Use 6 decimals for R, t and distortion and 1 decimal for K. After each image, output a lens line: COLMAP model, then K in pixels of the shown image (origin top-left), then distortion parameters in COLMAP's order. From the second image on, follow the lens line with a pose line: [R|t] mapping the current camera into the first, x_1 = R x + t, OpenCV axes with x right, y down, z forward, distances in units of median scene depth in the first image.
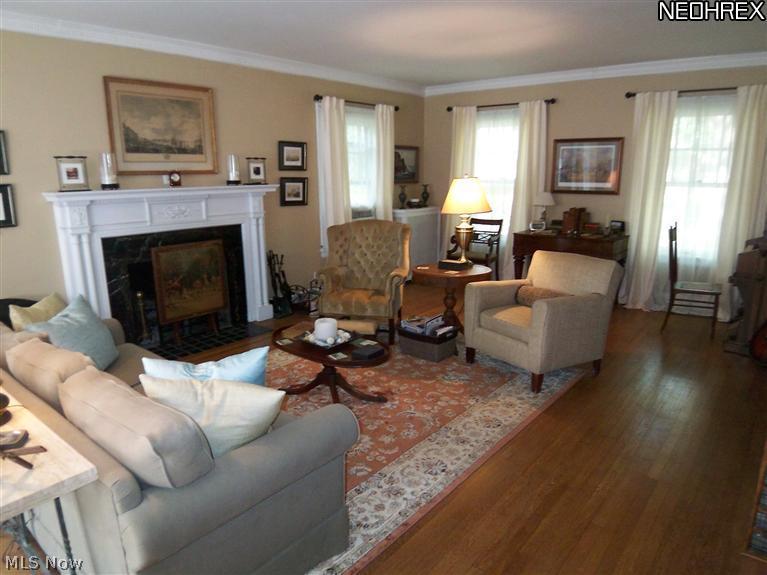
lens RADIAL K [[516.6, 0, 380.2], [0, 516.6, 293.8], [0, 0, 1]] dist [-0.028232, -0.002952]
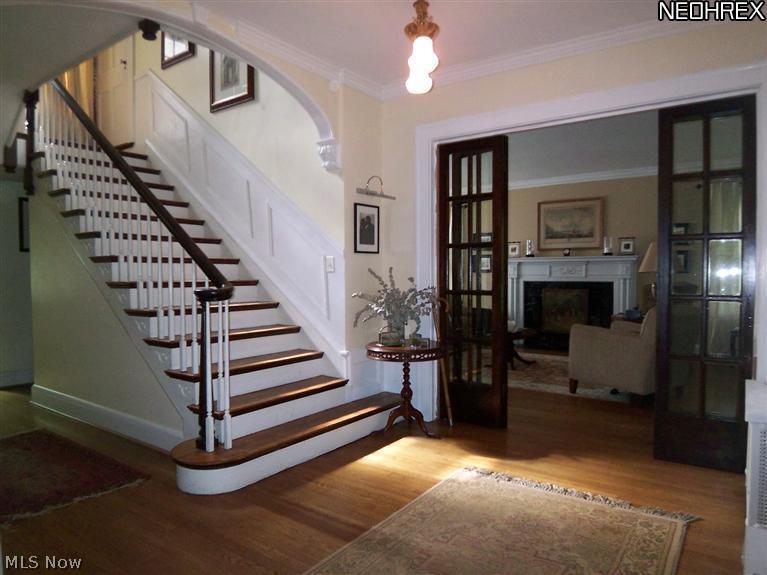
lens RADIAL K [[516.6, 0, 380.2], [0, 516.6, 293.8], [0, 0, 1]] dist [-0.028232, -0.002952]
pose [[0.060624, 0.037827, -0.997444, 1.304882], [-0.236162, 0.971454, 0.022488, 0.023799], [0.969821, 0.234195, 0.067827, 0.298774]]
